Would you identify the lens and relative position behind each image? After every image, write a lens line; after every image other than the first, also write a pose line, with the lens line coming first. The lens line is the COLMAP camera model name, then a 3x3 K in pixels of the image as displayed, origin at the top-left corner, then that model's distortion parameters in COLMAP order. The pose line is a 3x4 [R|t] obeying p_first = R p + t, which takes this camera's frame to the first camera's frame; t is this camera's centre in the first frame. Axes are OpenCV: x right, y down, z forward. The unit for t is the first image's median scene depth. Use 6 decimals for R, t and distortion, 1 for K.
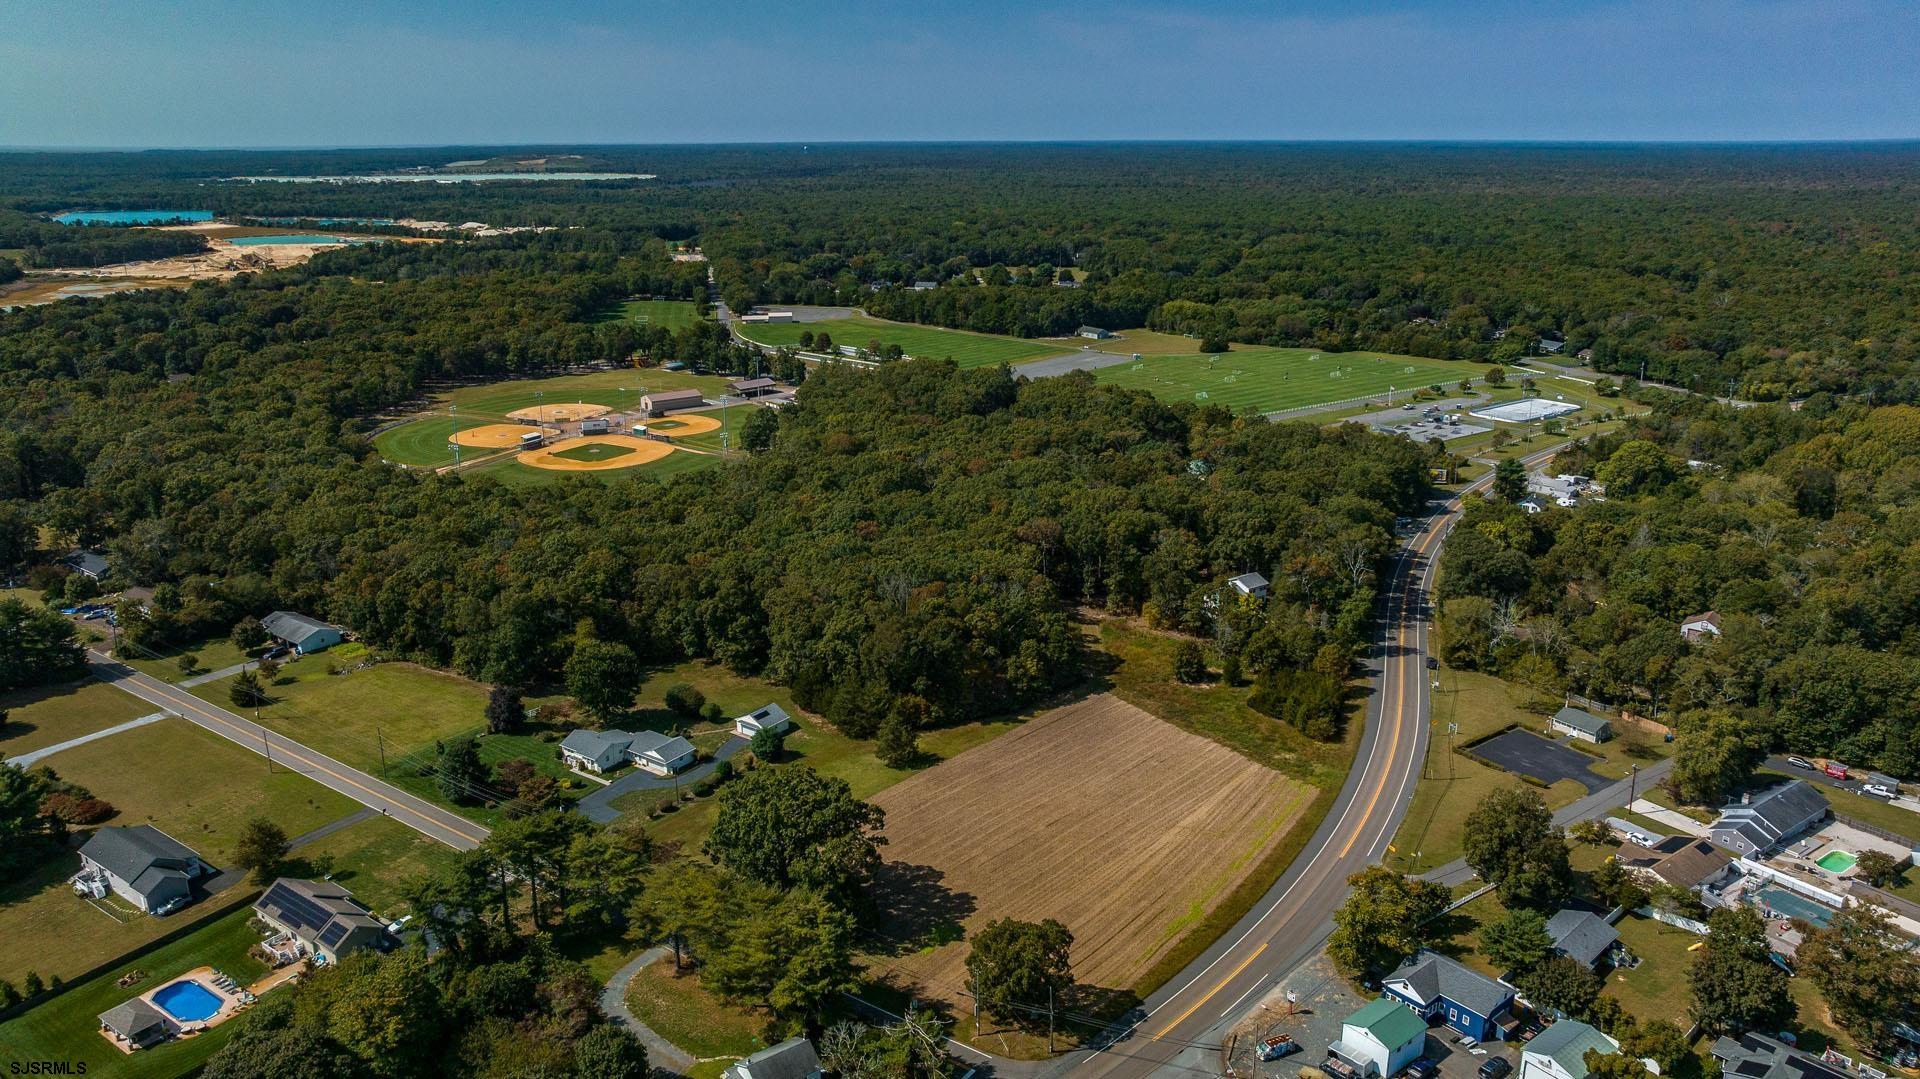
lens RADIAL K [[1353.4, 0, 964.1], [0, 1353.4, 540.7], [0, 0, 1]] dist [-0.020489, -0.000428]
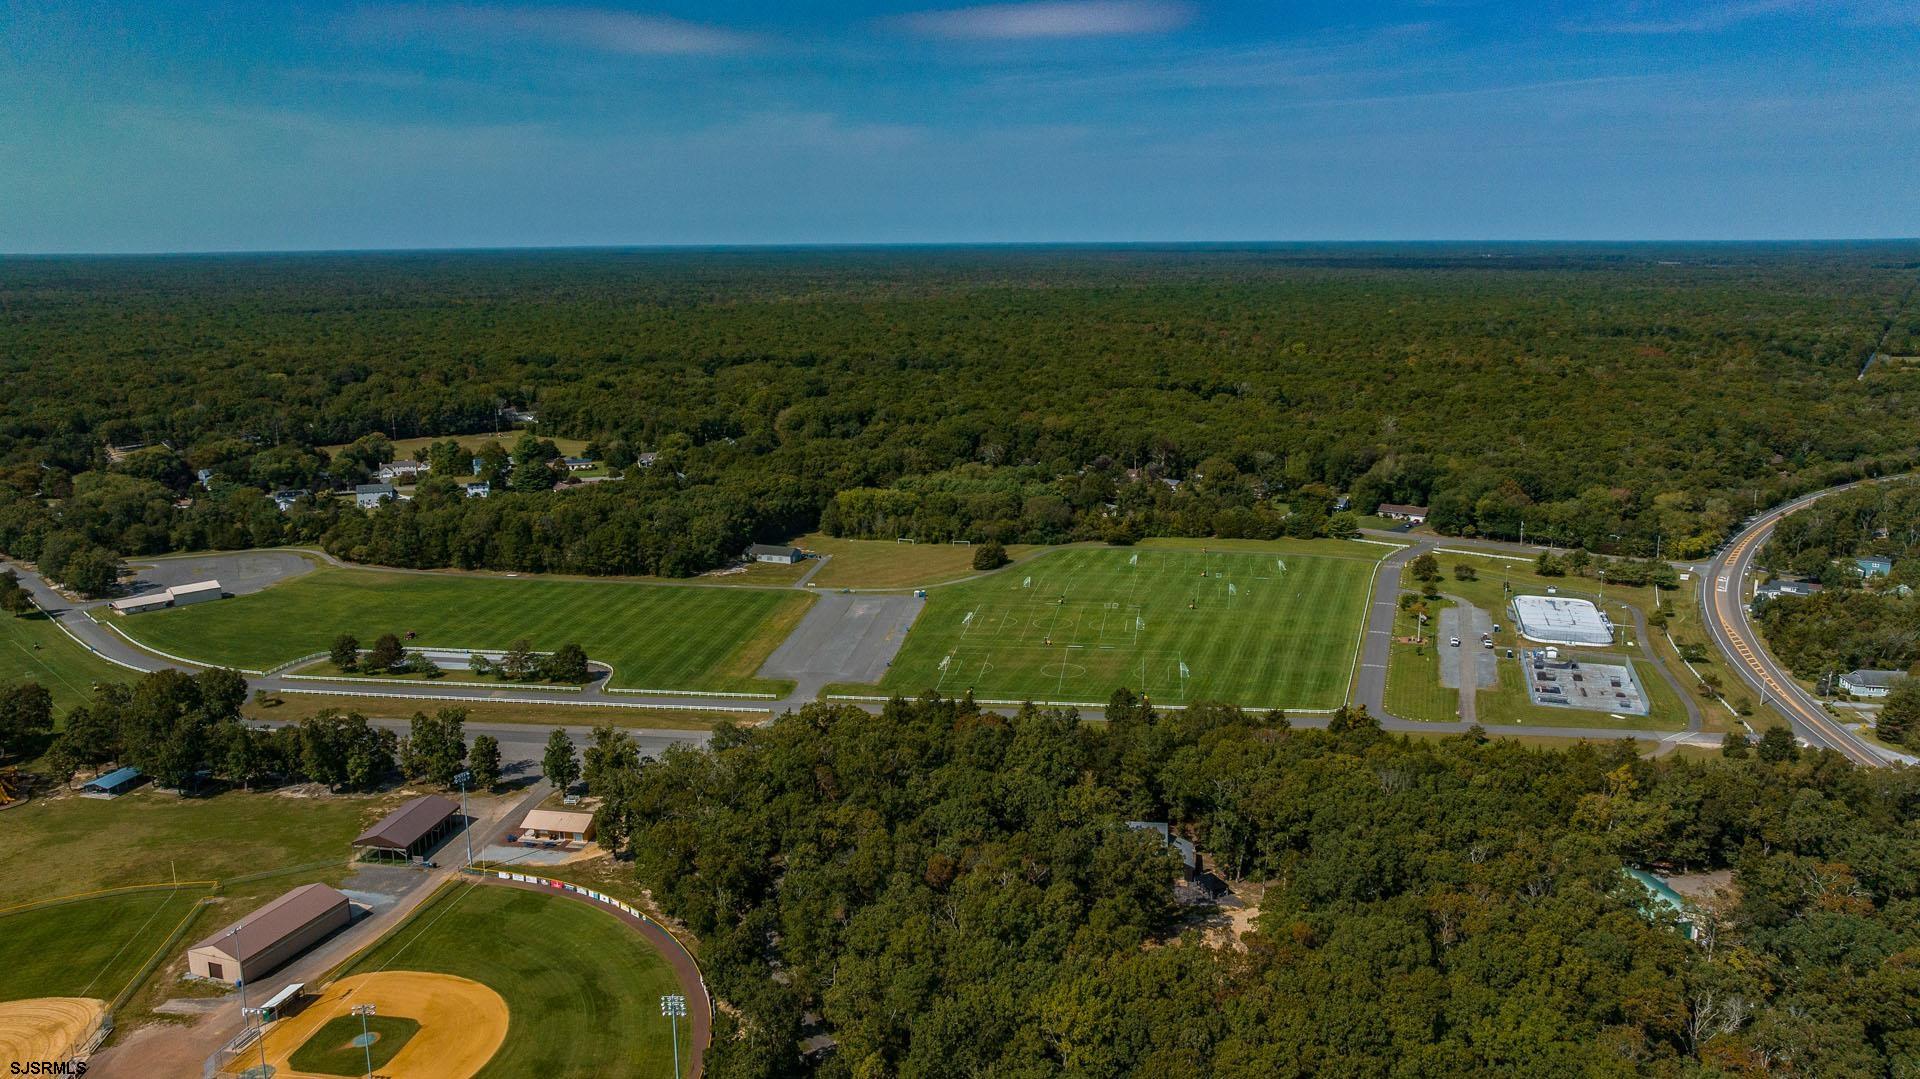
lens RADIAL K [[1353.4, 0, 964.1], [0, 1353.4, 540.7], [0, 0, 1]] dist [-0.020489, -0.000428]
pose [[0.826797, -0.127559, 0.547846, -0.485333], [0.168117, 0.985468, -0.024266, -0.337046], [-0.536789, 0.112165, 0.836227, 1.058318]]
